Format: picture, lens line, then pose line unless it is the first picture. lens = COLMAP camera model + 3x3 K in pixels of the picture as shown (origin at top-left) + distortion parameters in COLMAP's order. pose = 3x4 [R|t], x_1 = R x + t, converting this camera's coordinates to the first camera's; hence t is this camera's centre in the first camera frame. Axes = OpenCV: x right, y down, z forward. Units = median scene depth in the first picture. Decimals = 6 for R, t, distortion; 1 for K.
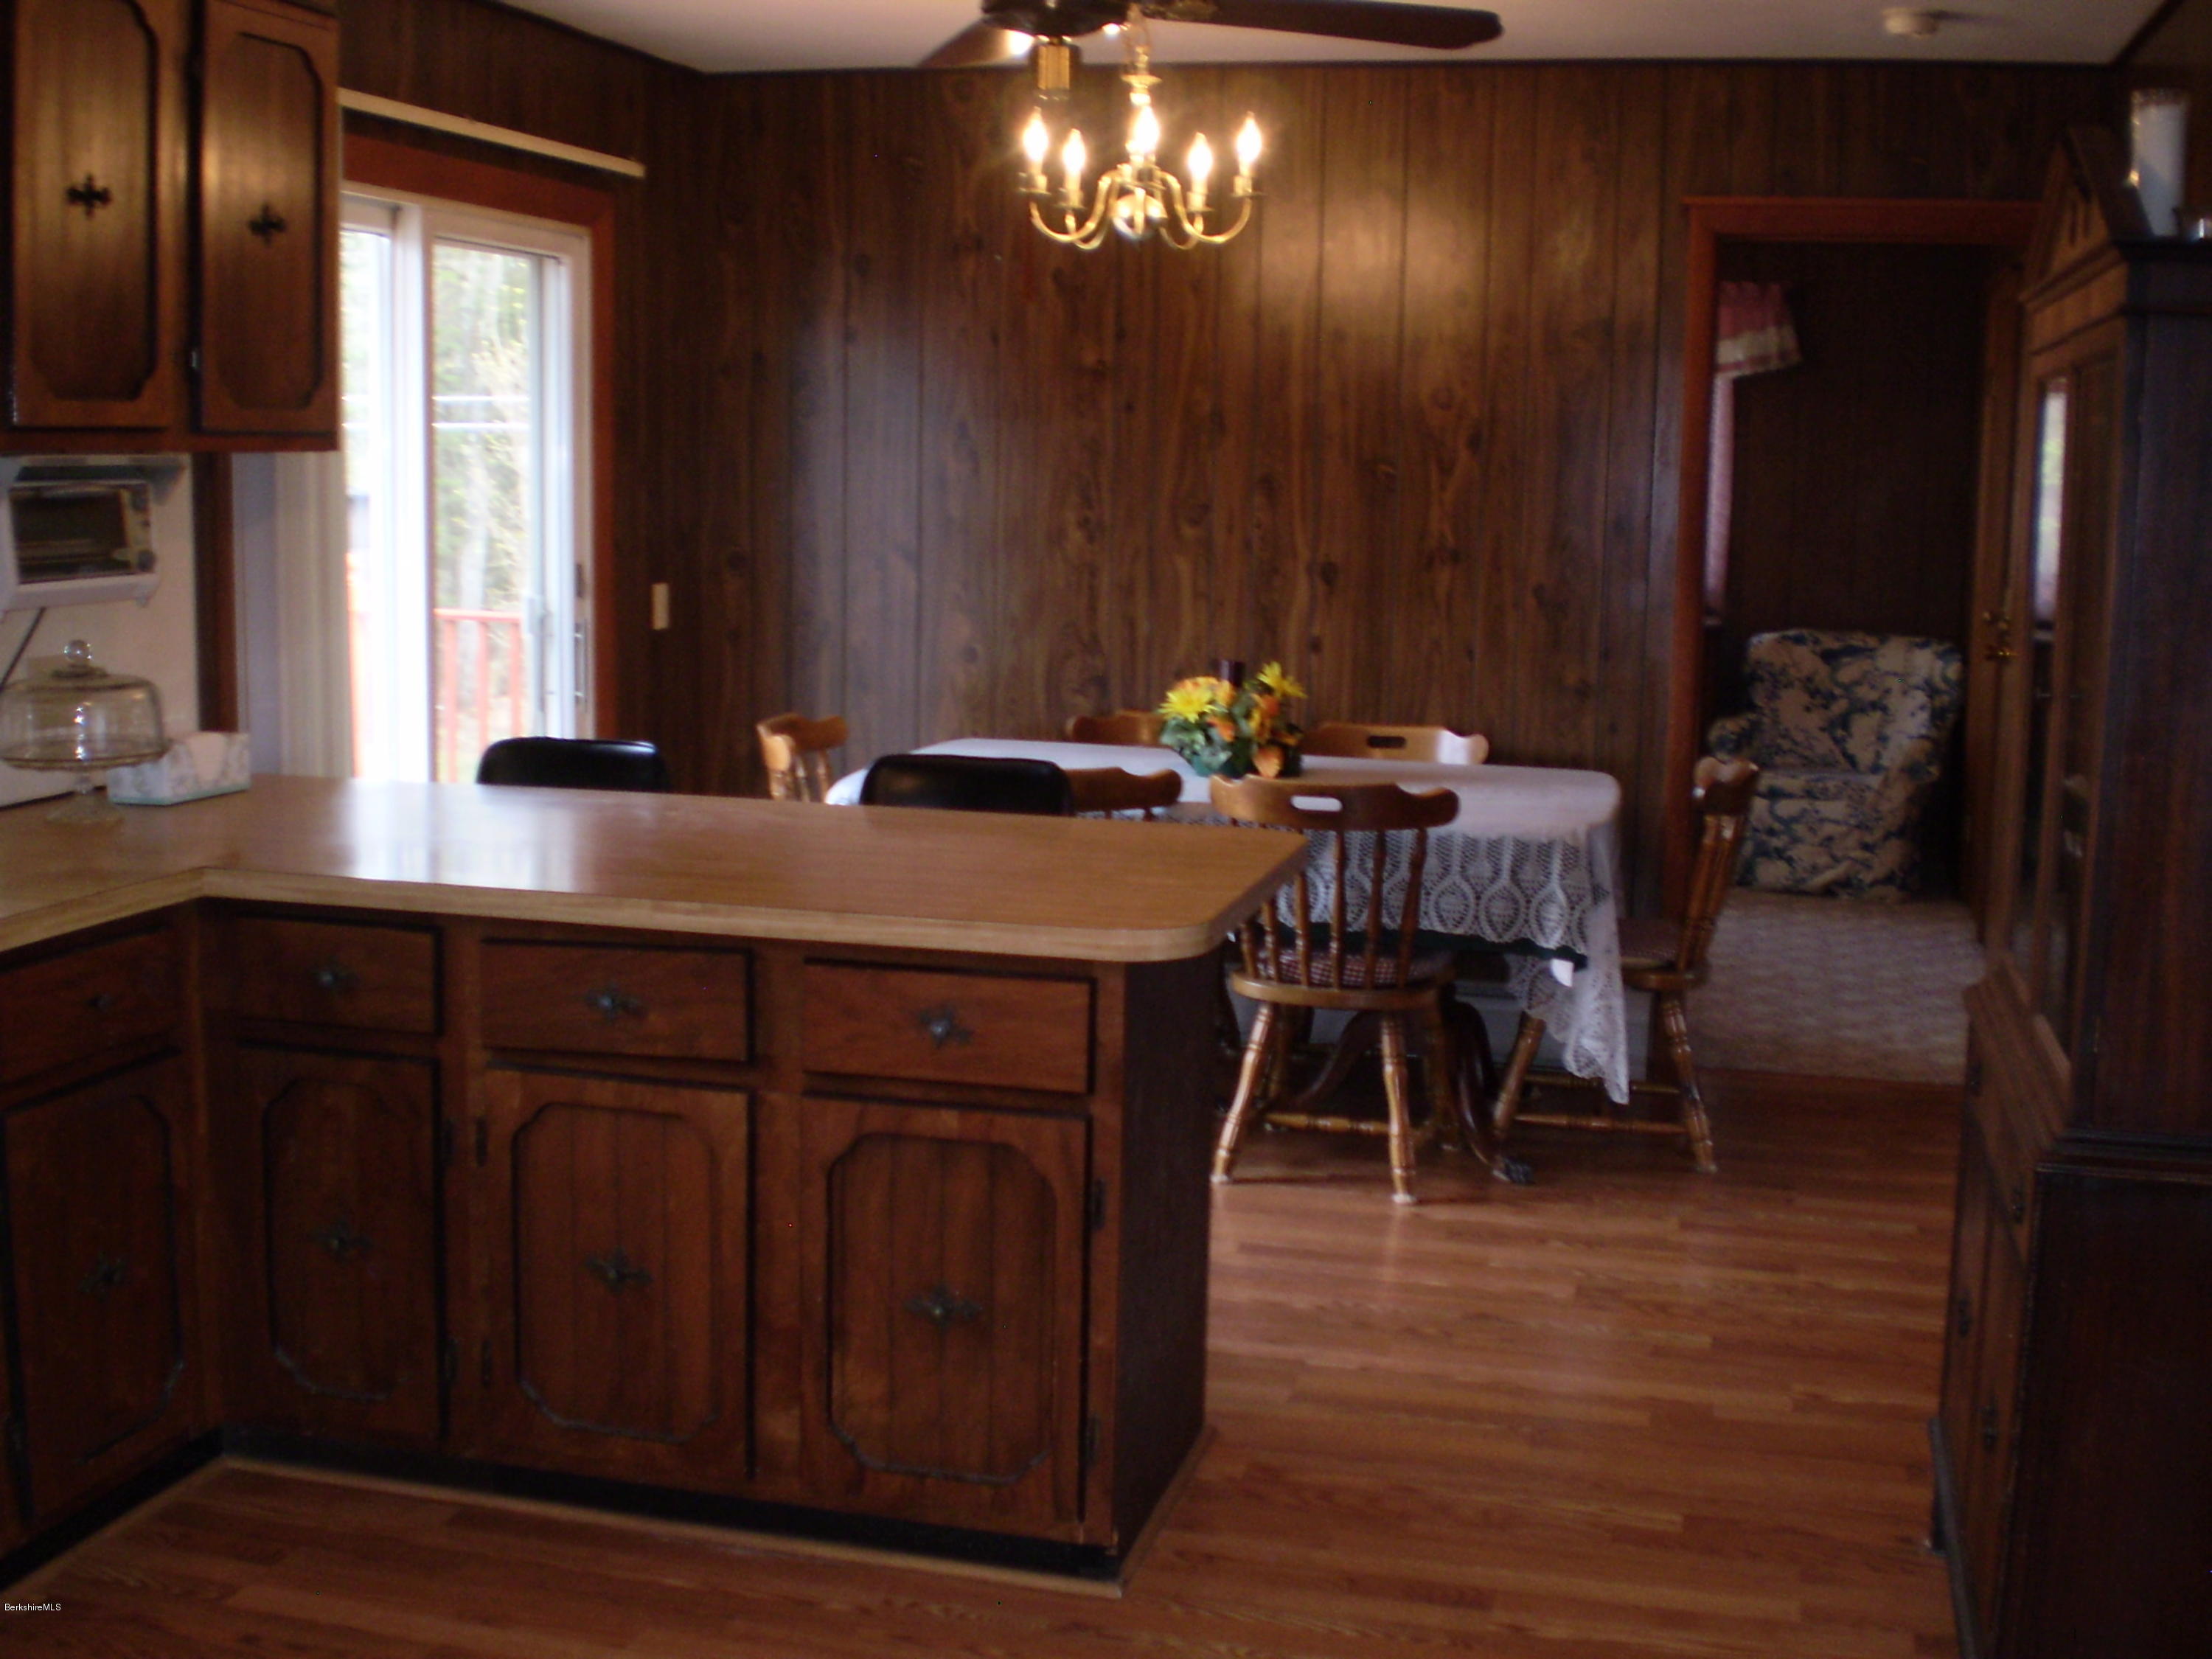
lens RADIAL K [[2612.4, 0, 1108.6], [0, 2612.4, 820.8], [0, 0, 1]] dist [-0.019906, 0.000000]
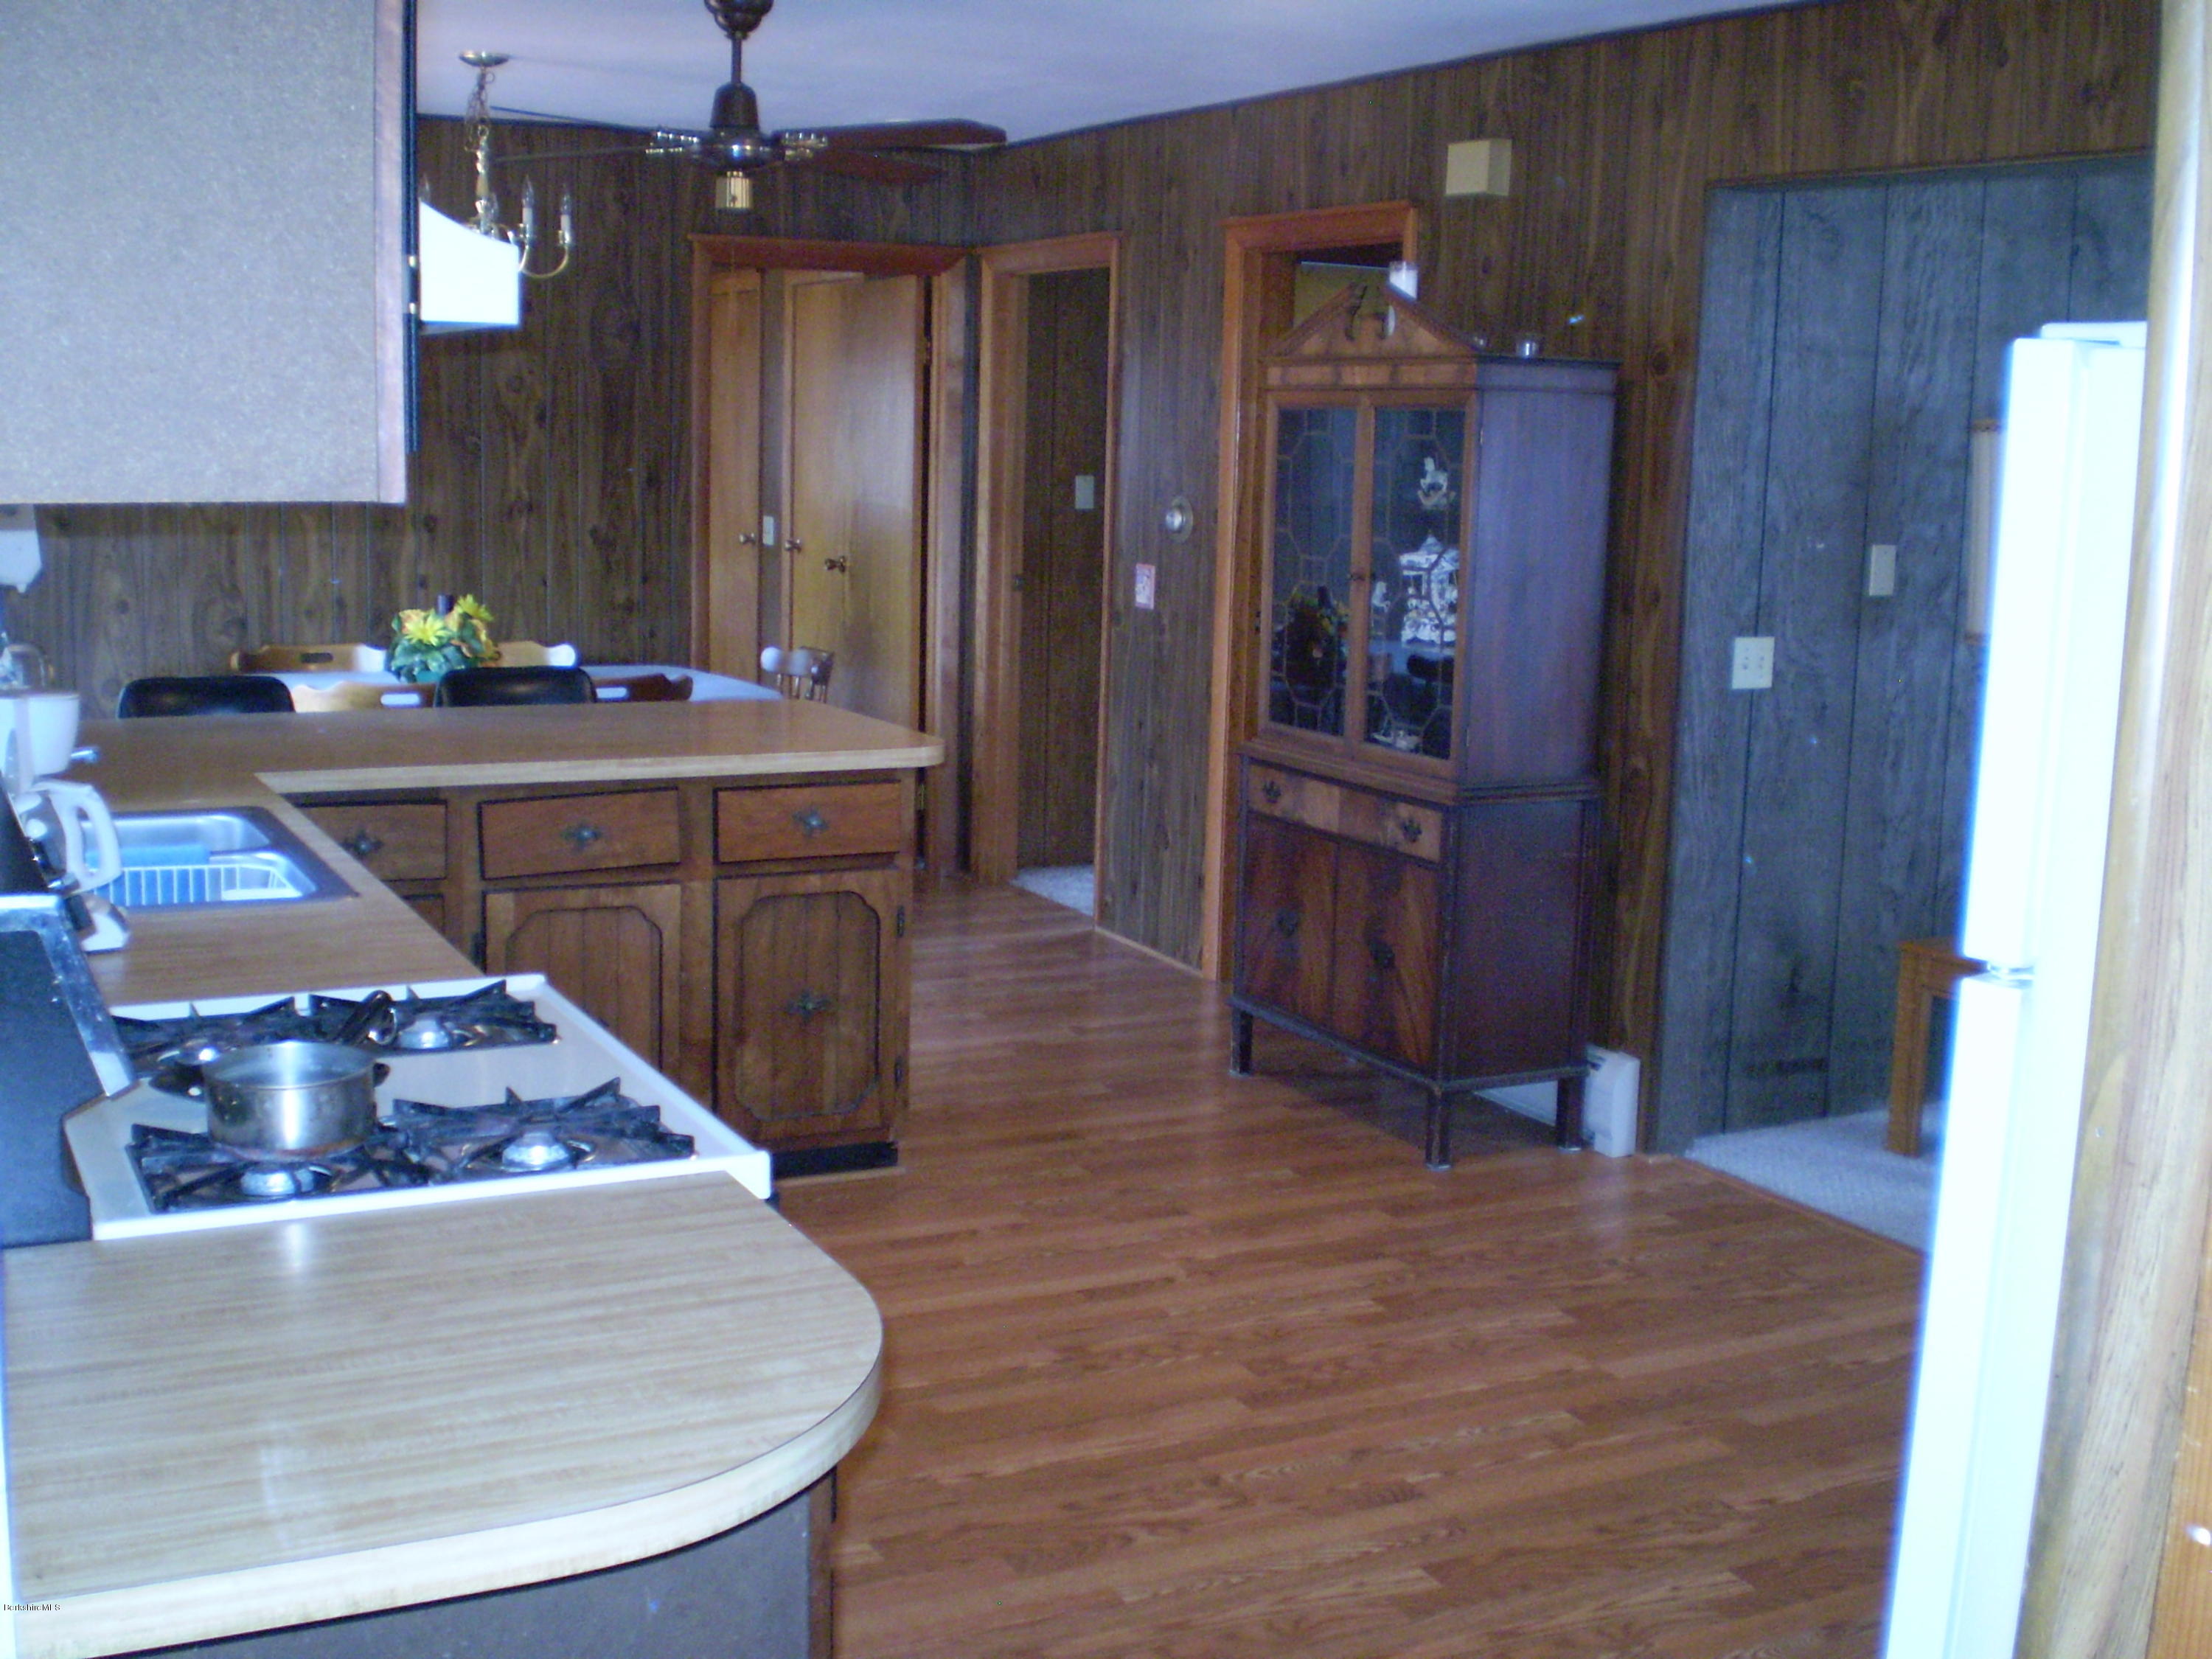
lens RADIAL K [[2612.4, 0, 1104.8], [0, 2612.4, 833.8], [0, 0, 1]] dist [-0.019906, 0.000000]
pose [[0.760741, -0.109713, 0.639716, -0.493628], [0.089556, 0.993926, 0.063963, 0.001350], [-0.642847, 0.008631, 0.765946, -0.162375]]
